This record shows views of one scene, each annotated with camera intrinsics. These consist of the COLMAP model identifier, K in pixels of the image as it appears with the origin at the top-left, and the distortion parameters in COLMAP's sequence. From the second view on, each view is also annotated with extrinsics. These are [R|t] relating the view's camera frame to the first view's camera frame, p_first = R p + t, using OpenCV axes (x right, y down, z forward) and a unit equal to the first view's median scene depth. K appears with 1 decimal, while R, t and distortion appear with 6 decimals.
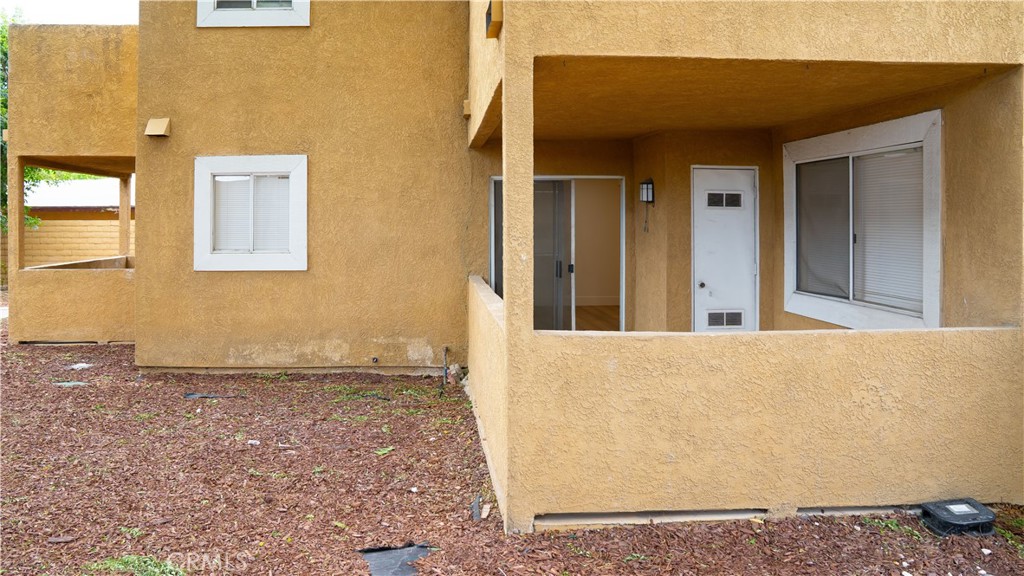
lens RADIAL K [[692.7, 0, 511.3], [0, 692.7, 262.3], [0, 0, 1]] dist [-0.071789, 0.002412]
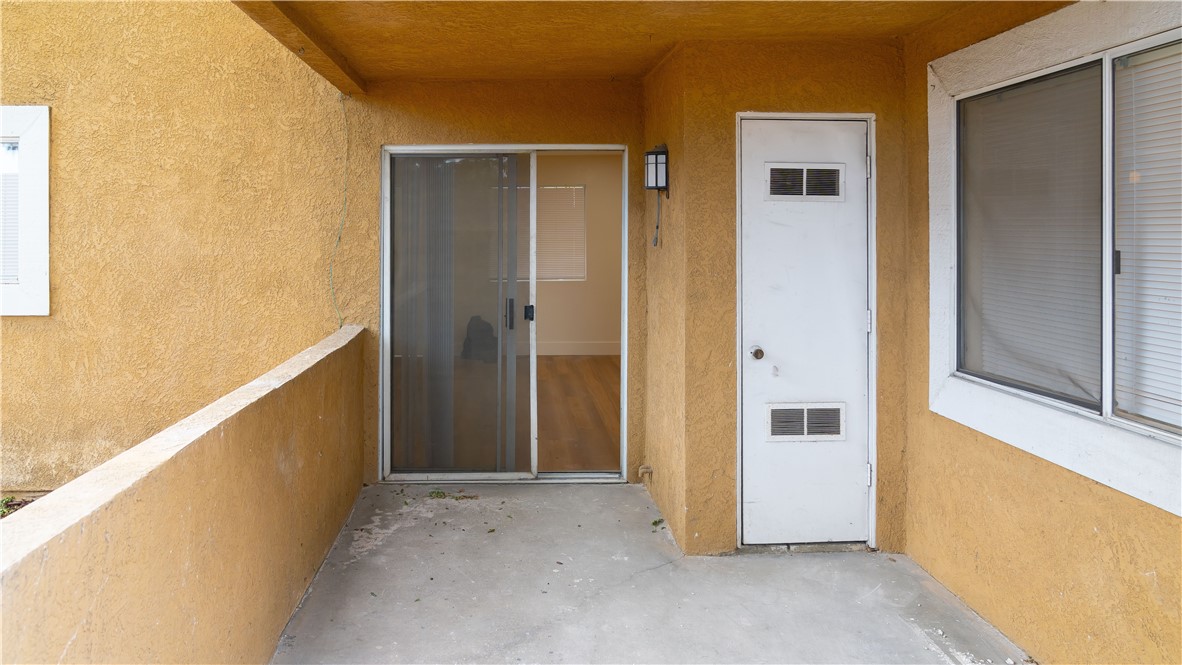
lens RADIAL K [[785.8, 0, 574.6], [0, 785.8, 277.9], [0, 0, 1]] dist [-0.003769, 0.002354]
pose [[0.999524, 0.002314, -0.030753, 0.148318], [-0.002477, 0.999983, -0.005245, -0.016476], [0.030740, 0.005319, 0.999513, 0.393223]]
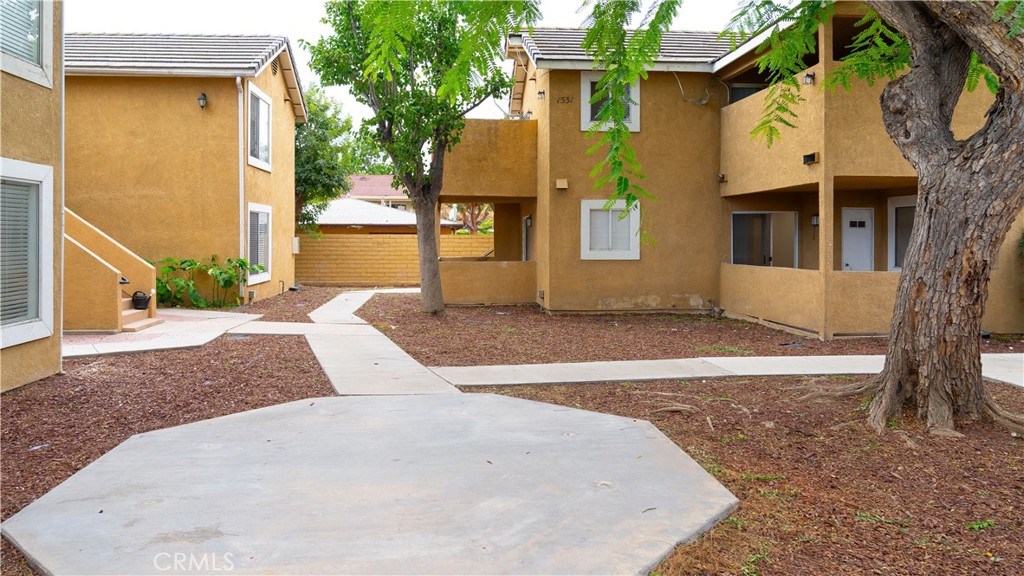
lens RADIAL K [[734.2, 0, 512.0], [0, 734.2, 288.0], [0, 0, 1]] dist [-0.005033, 0.000304]
pose [[0.998442, -0.001225, 0.055793, -0.791721], [0.000970, 0.999989, 0.004610, 0.084159], [-0.055798, -0.004549, 0.998432, -1.068704]]
